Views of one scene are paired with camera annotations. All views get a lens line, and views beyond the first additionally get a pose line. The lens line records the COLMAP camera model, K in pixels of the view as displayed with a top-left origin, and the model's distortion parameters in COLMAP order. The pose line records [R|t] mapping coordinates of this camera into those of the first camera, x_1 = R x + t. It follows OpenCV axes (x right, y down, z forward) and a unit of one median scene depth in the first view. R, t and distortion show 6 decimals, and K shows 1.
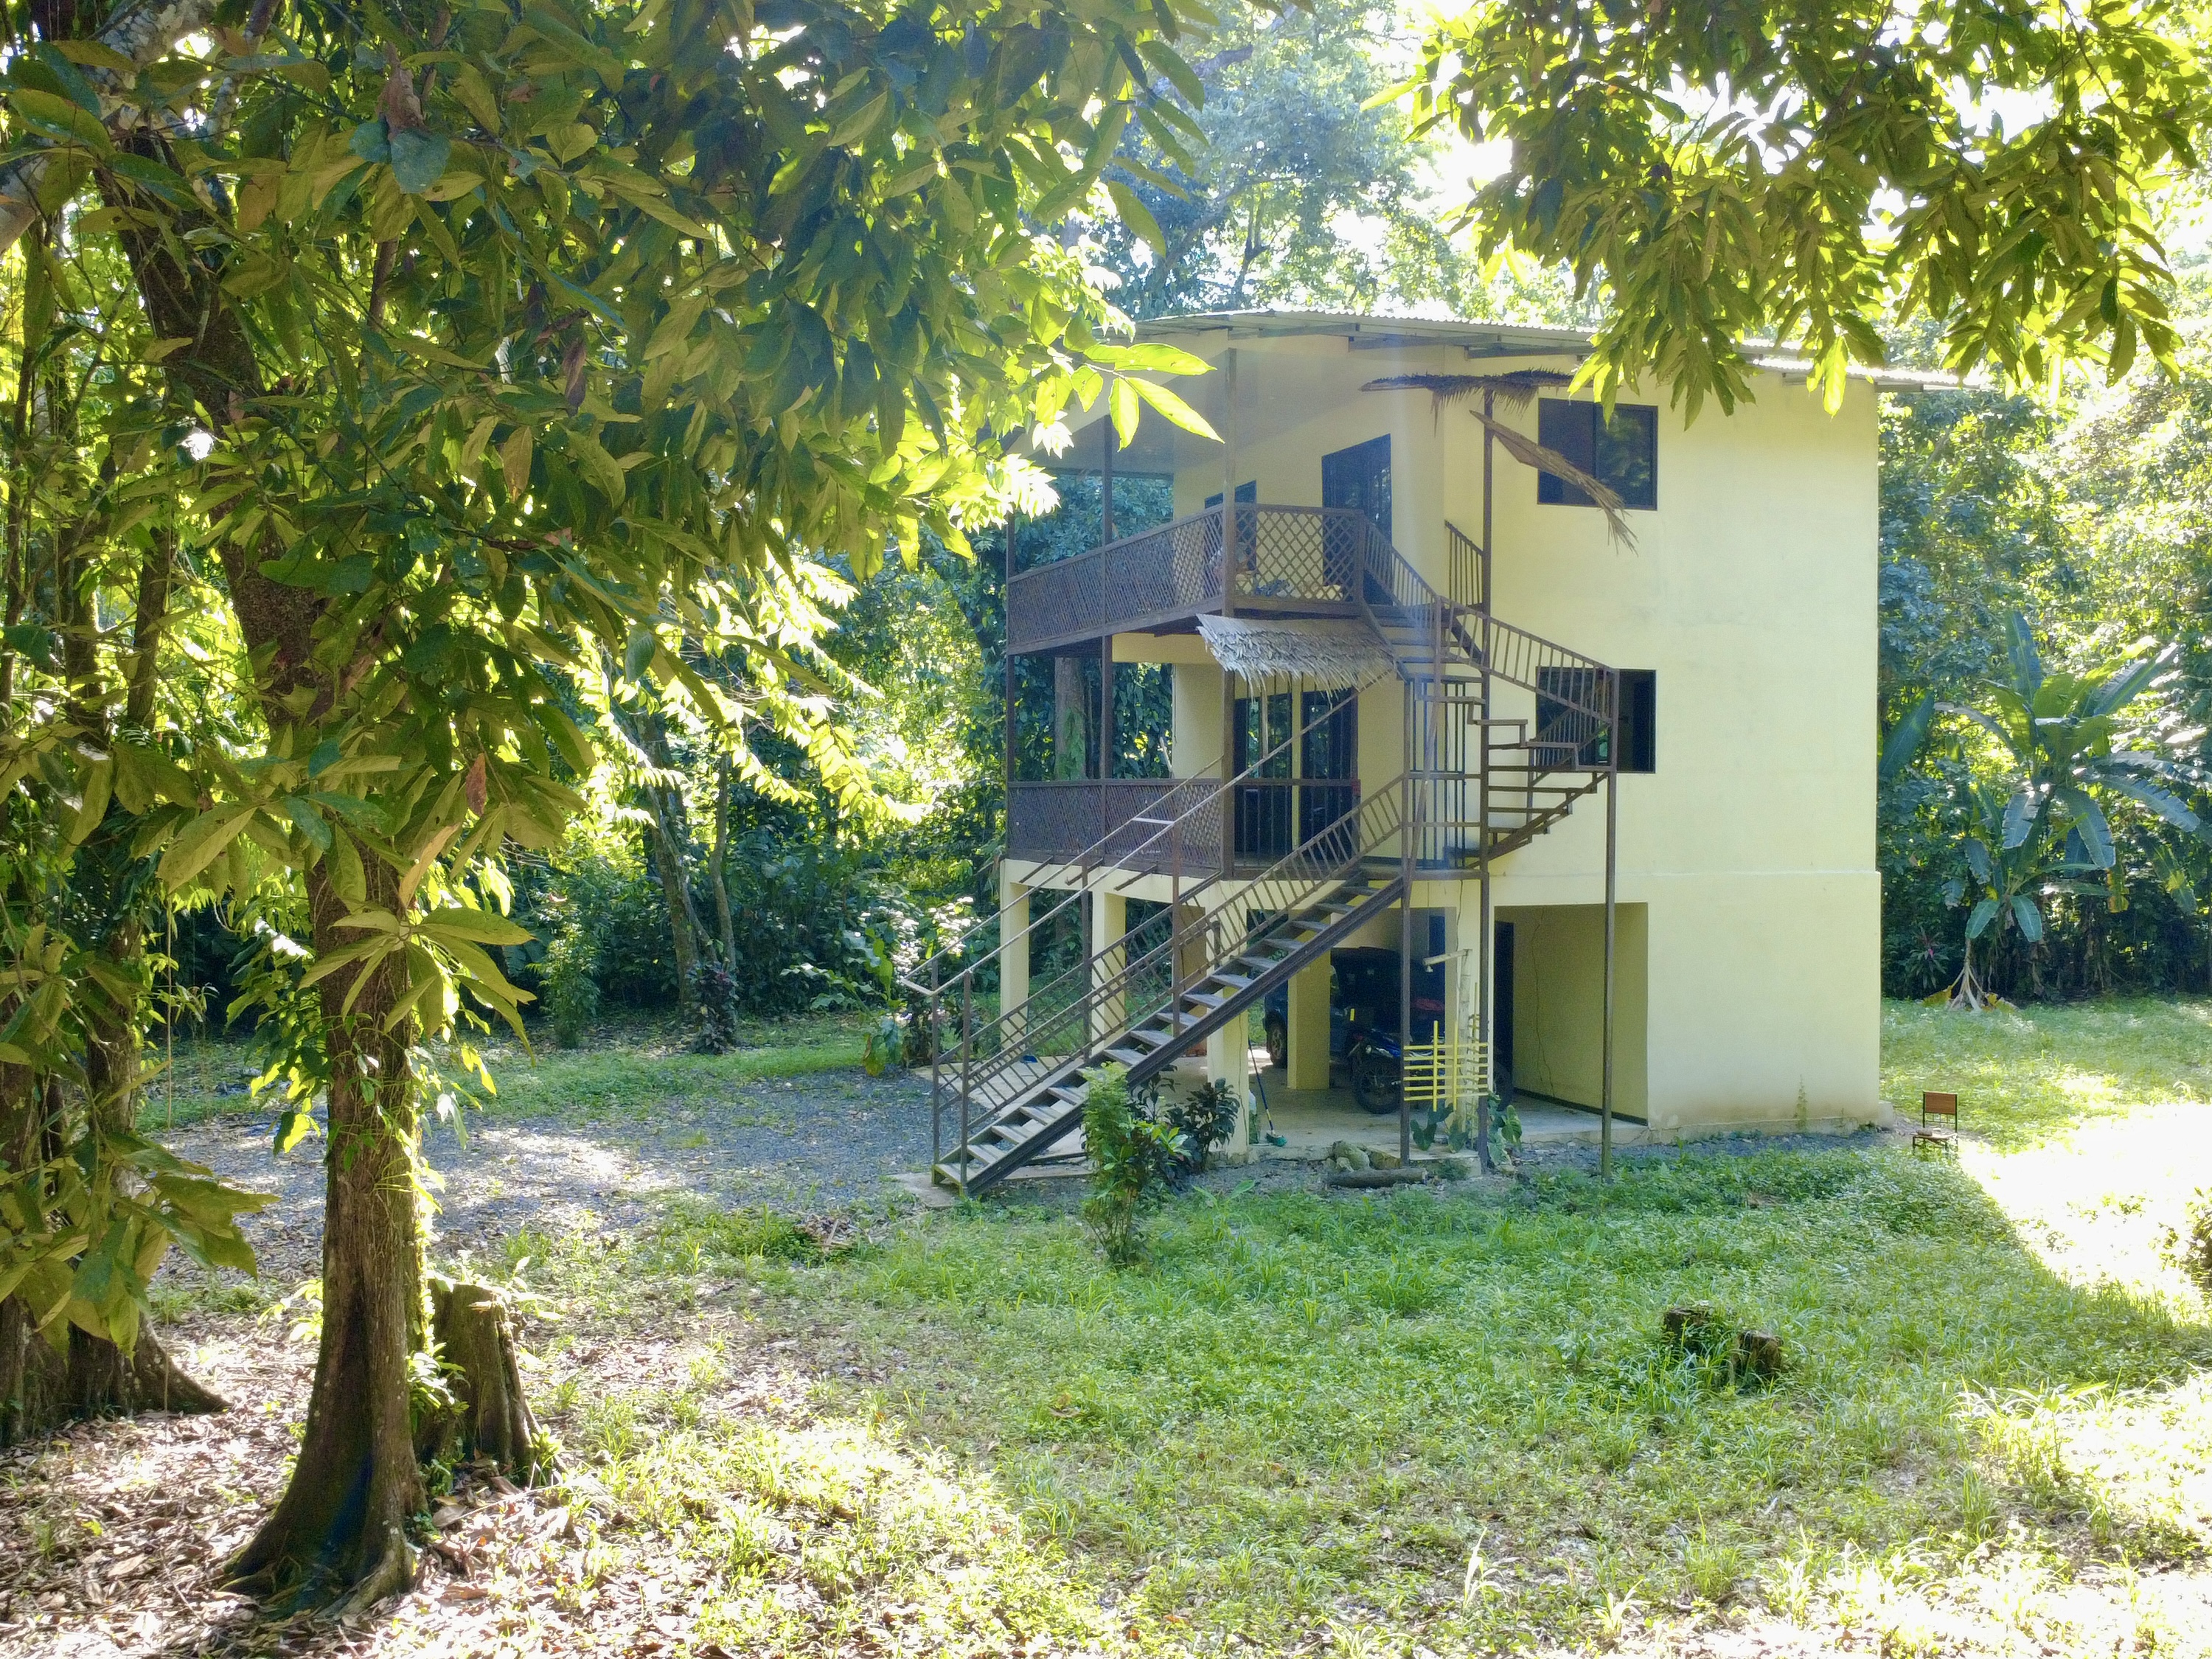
lens RADIAL K [[2141.5, 0, 1105.9], [0, 2141.5, 834.8], [0, 0, 1]] dist [0.001402, 0.006404]
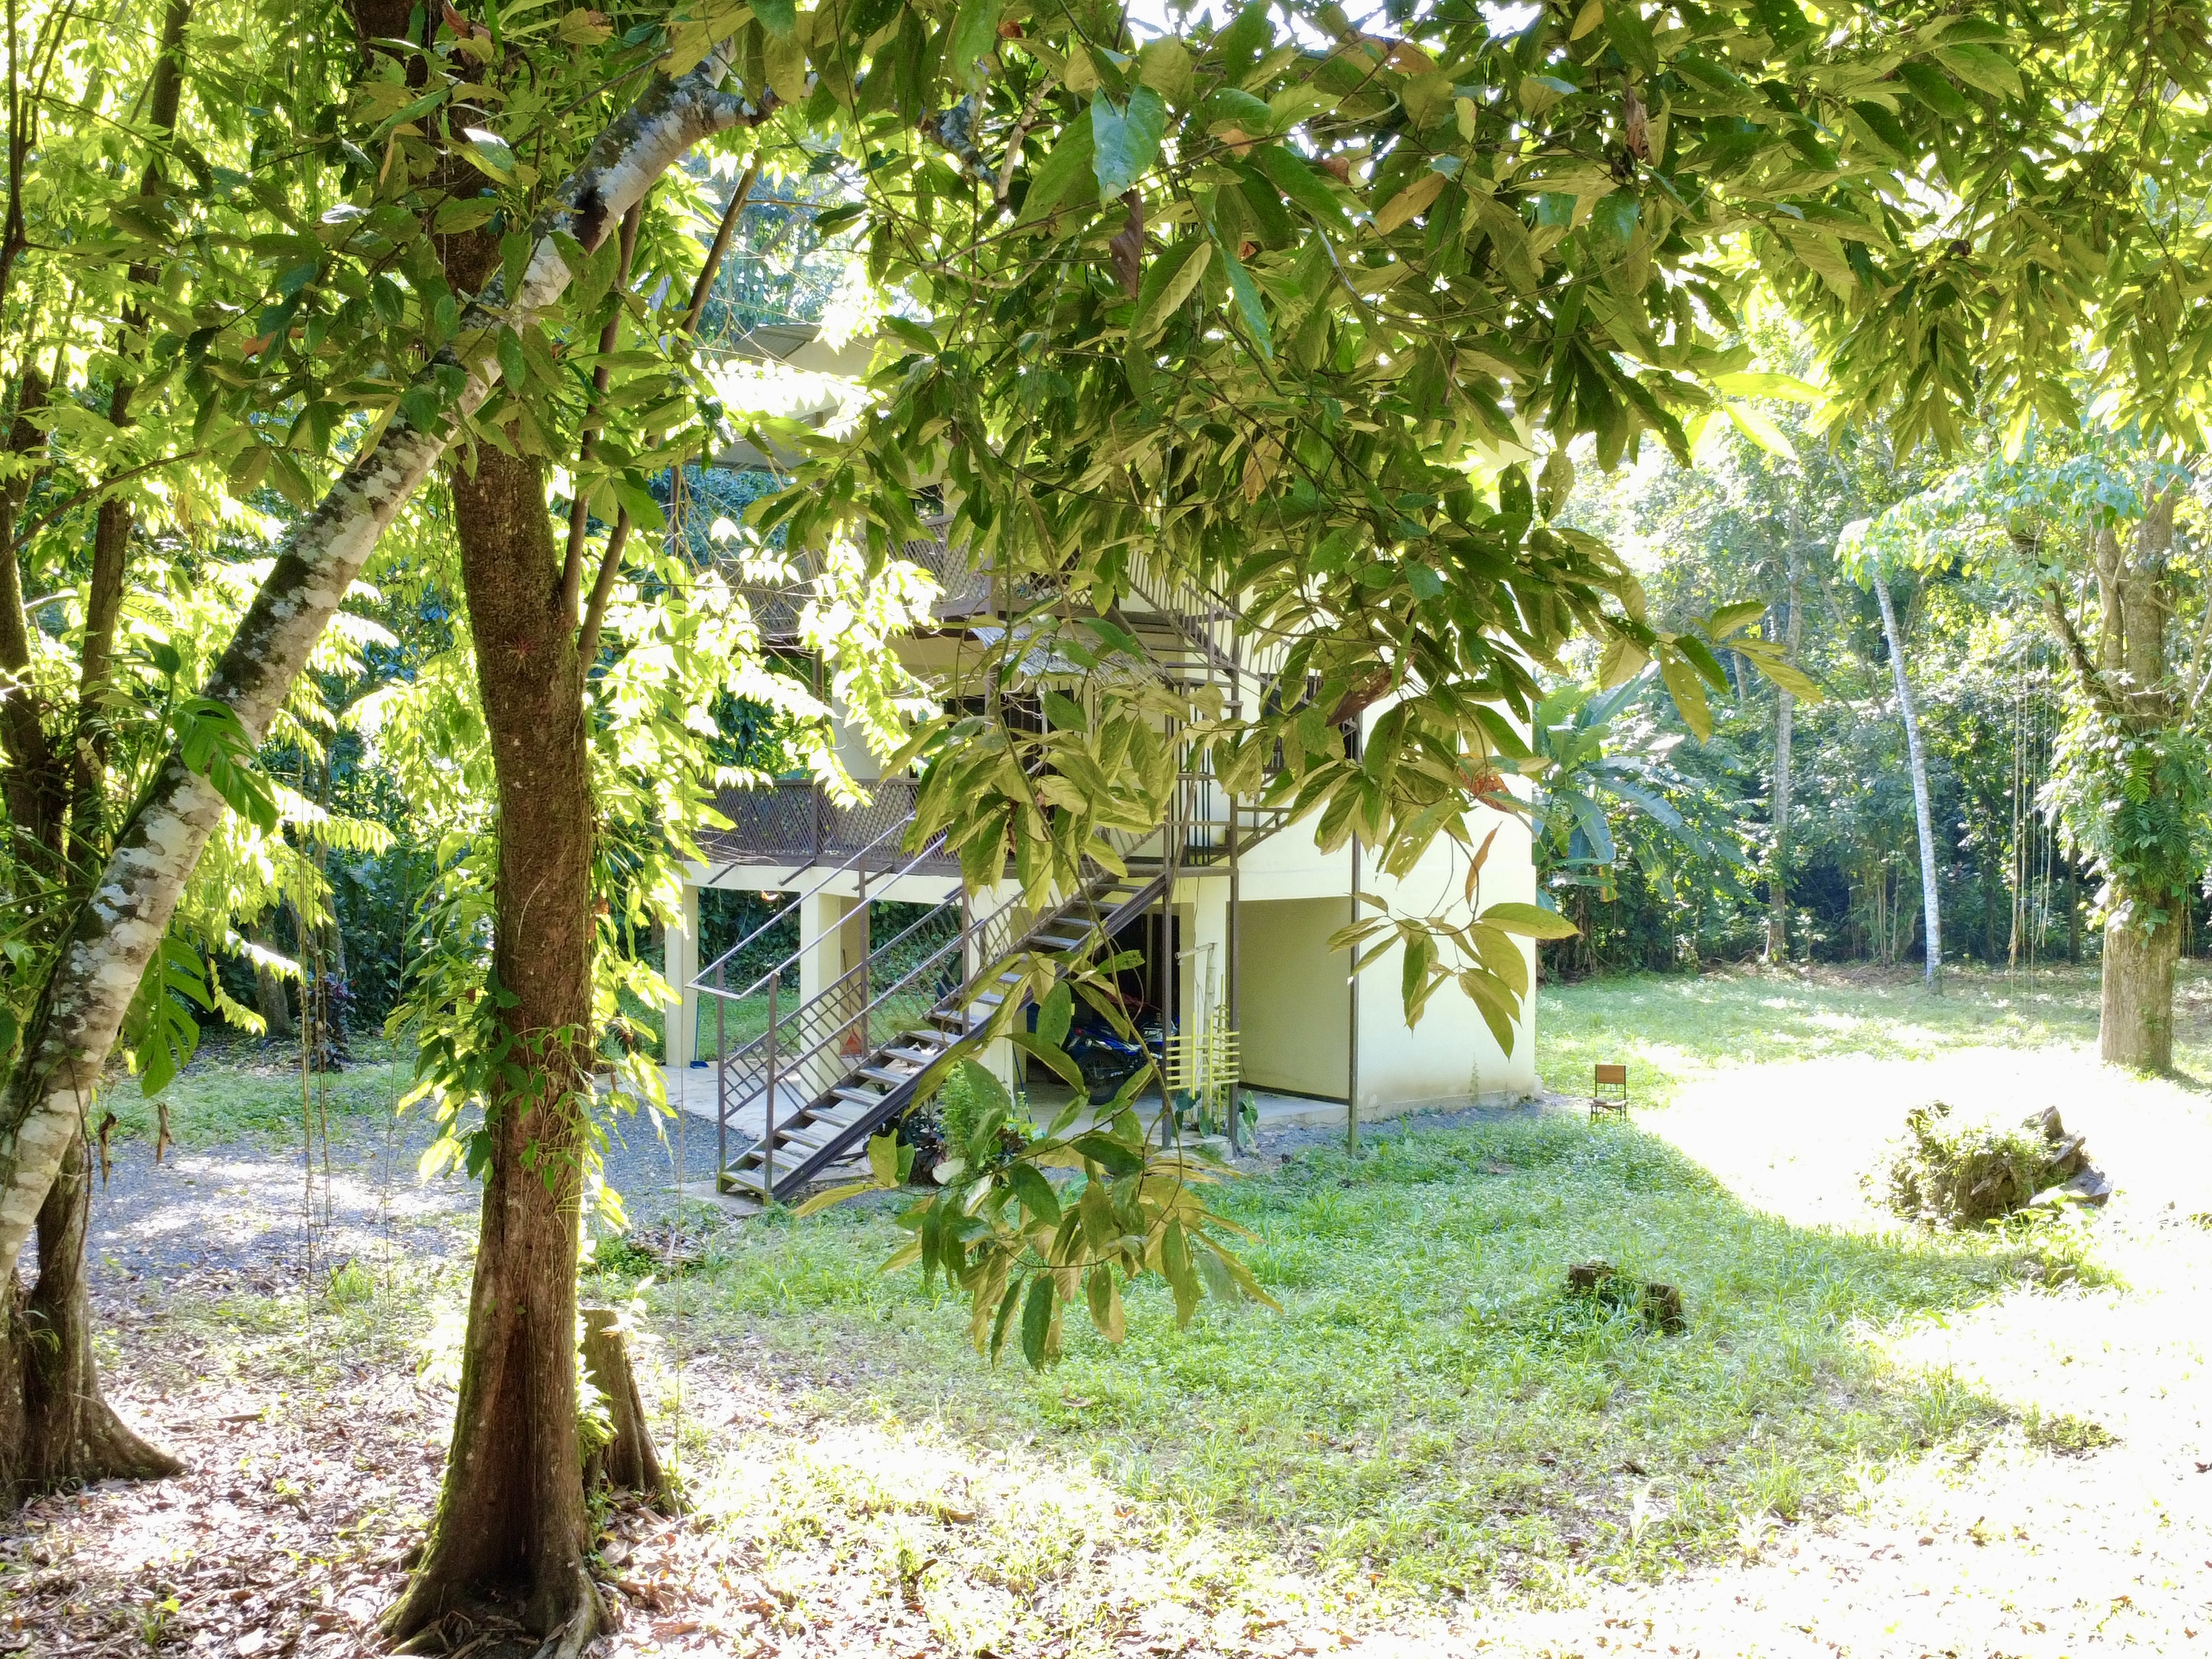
lens RADIAL K [[2141.5, 0, 1105.9], [0, 2141.5, 834.8], [0, 0, 1]] dist [0.001402, 0.006404]
pose [[0.959385, -0.004595, 0.282062, -0.226500], [0.004526, 0.999989, 0.000894, -0.000634], [-0.282063, 0.000419, 0.959396, 0.014946]]
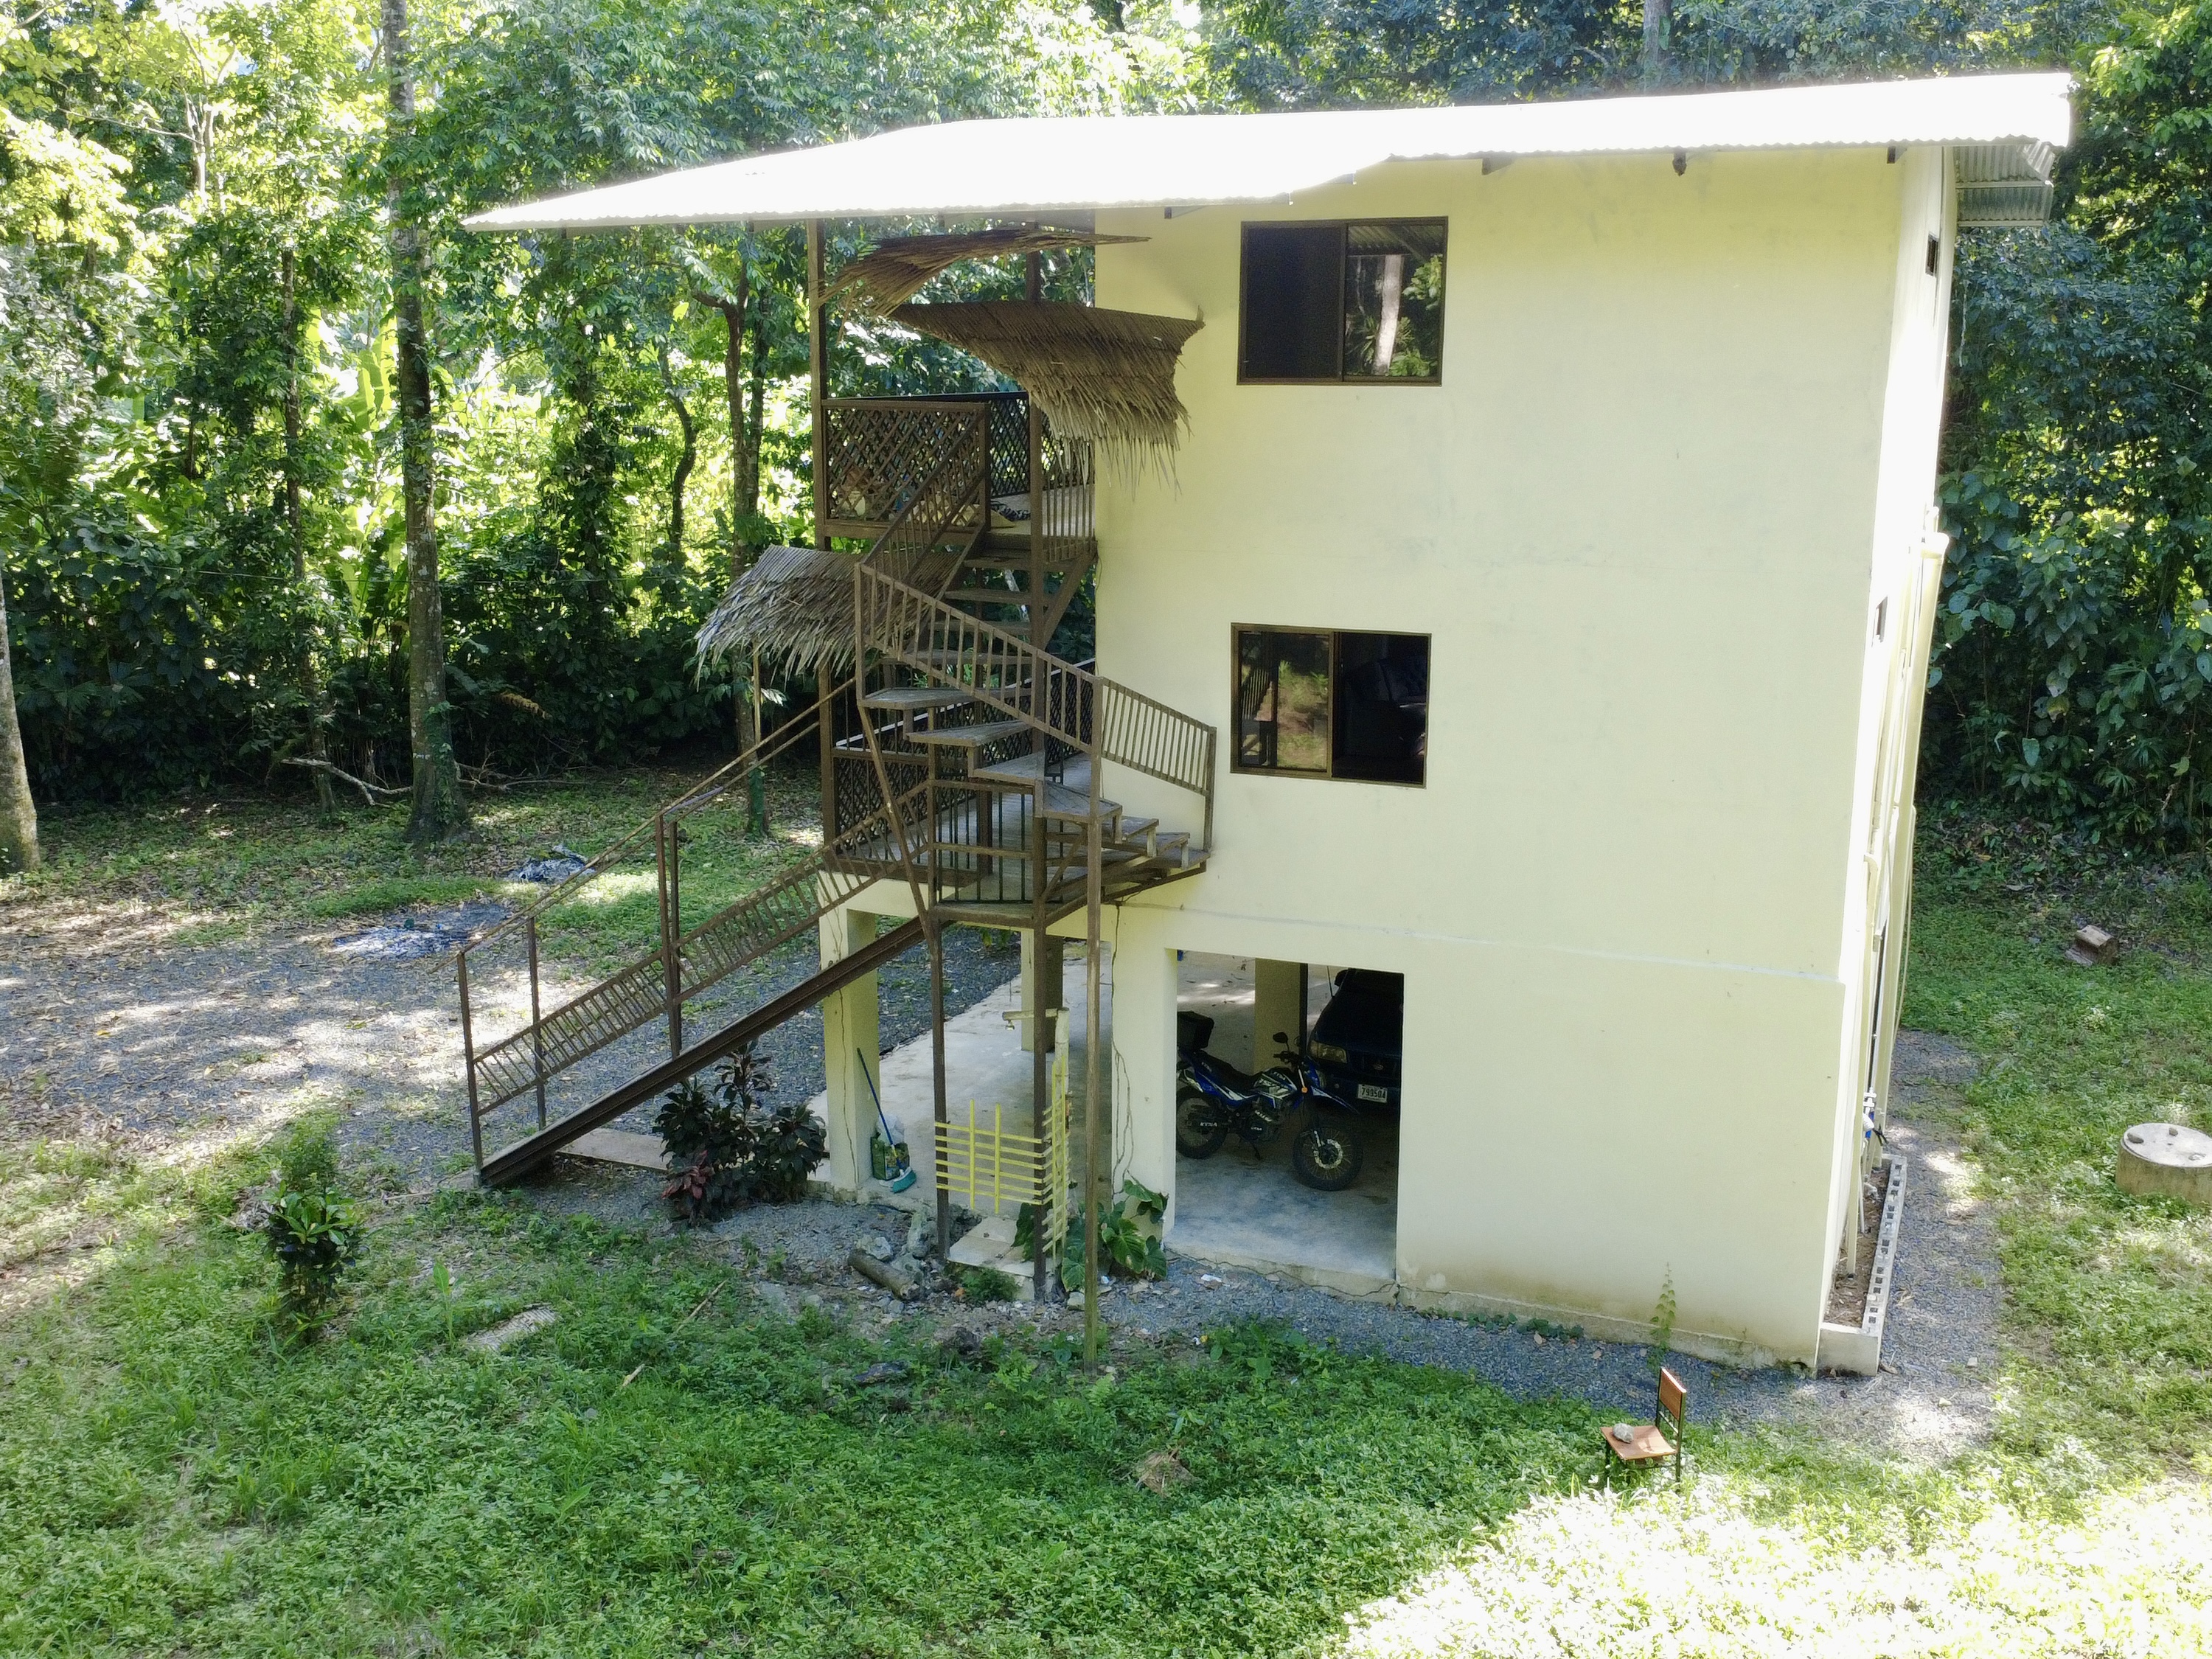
lens RADIAL K [[2143.3, 0, 1106.0], [0, 2143.3, 829.5], [0, 0, 1]] dist [-0.003867, 0.016980]
pose [[0.738264, 0.146536, -0.658402, 0.855624], [-0.007560, 0.977853, 0.209157, -0.211574], [0.674469, -0.149435, 0.723022, 0.616408]]
